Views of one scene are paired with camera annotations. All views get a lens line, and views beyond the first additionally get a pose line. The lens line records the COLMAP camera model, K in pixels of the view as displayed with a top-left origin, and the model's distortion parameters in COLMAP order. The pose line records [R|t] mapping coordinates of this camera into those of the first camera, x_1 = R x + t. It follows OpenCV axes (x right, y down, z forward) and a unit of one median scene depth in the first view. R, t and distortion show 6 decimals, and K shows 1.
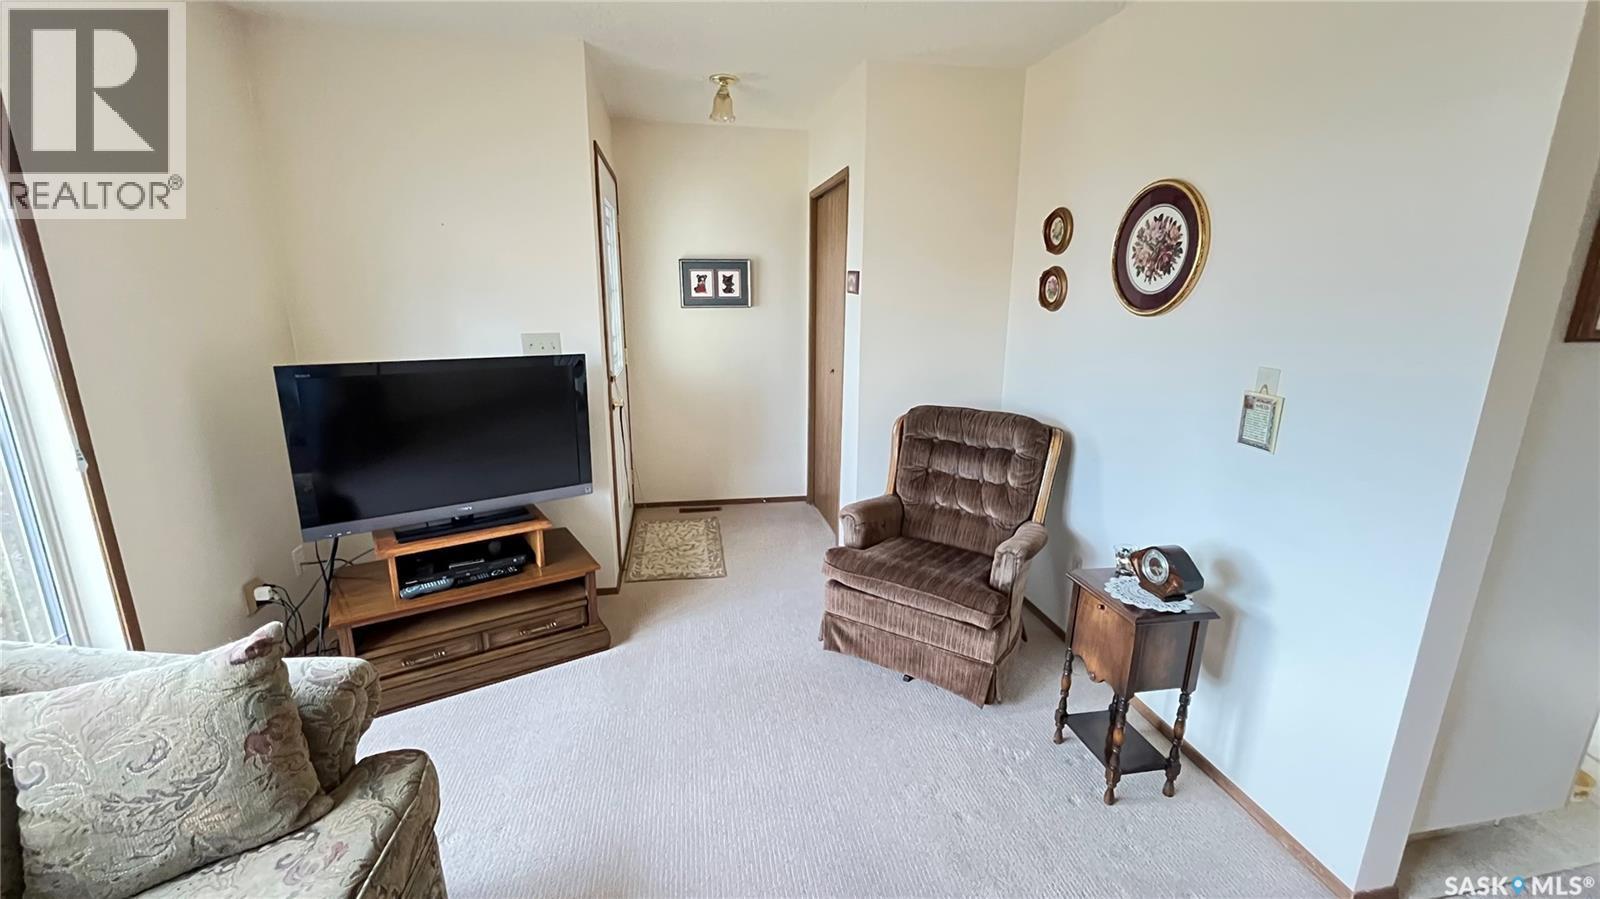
lens RADIAL K [[645.8, 0, 798.6], [0, 645.8, 449.1], [0, 0, 1]] dist [-0.002330, -0.000156]
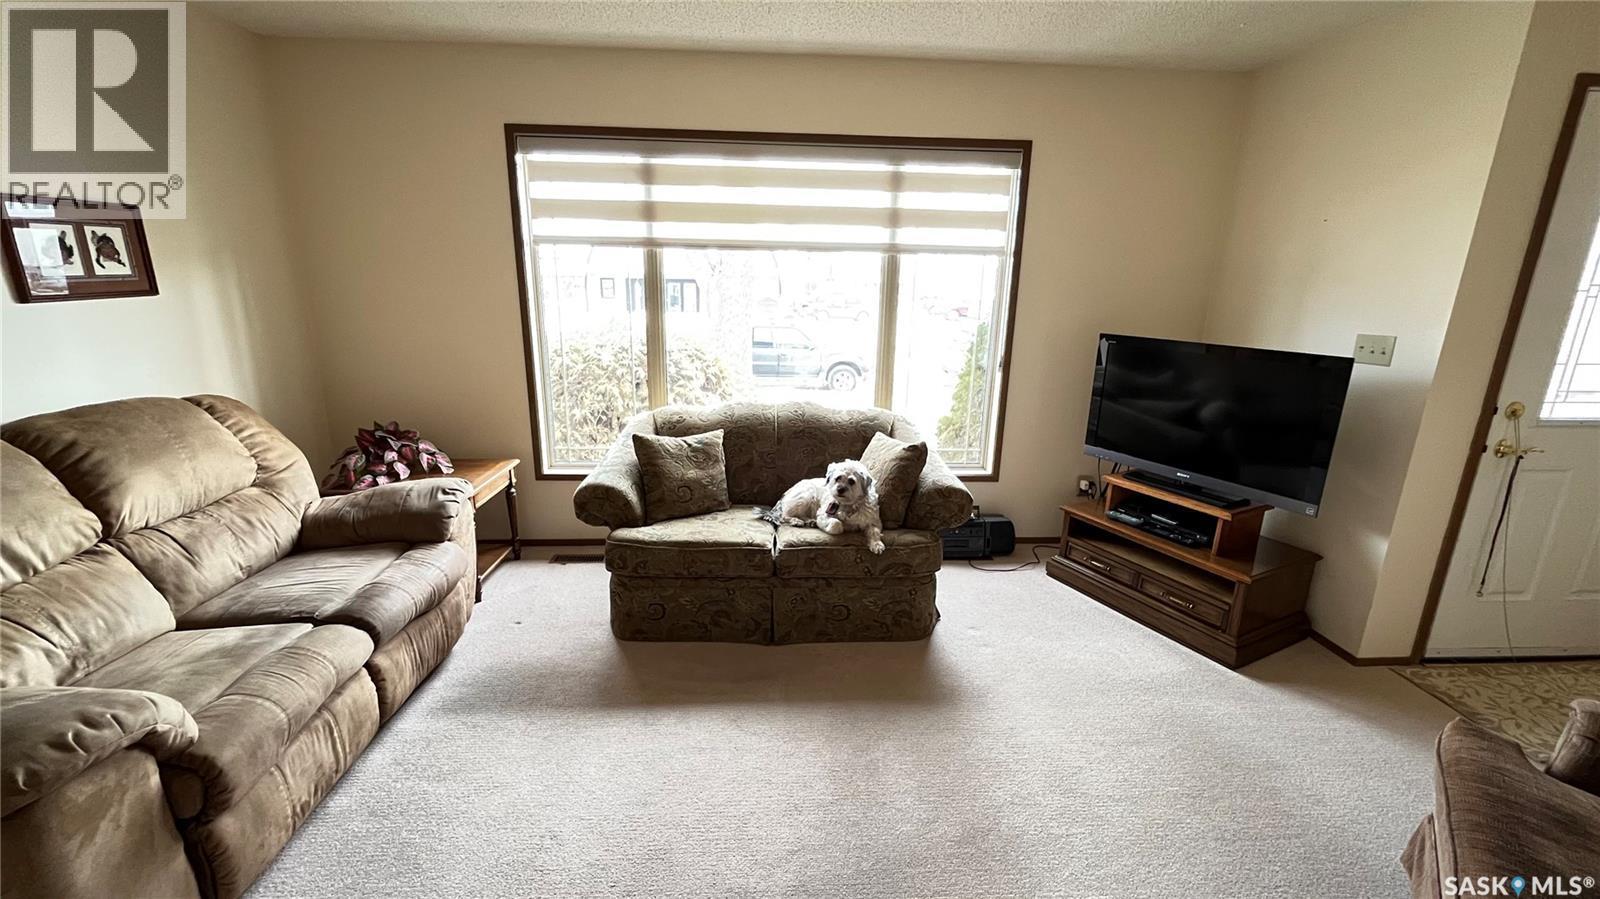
lens RADIAL K [[645.8, 0, 798.6], [0, 645.8, 449.1], [0, 0, 1]] dist [-0.002330, -0.000156]
pose [[-0.104620, 0.253305, -0.961713, 0.622320], [-0.239256, 0.932208, 0.271561, -0.092271], [0.965304, 0.258507, -0.036923, 0.384527]]
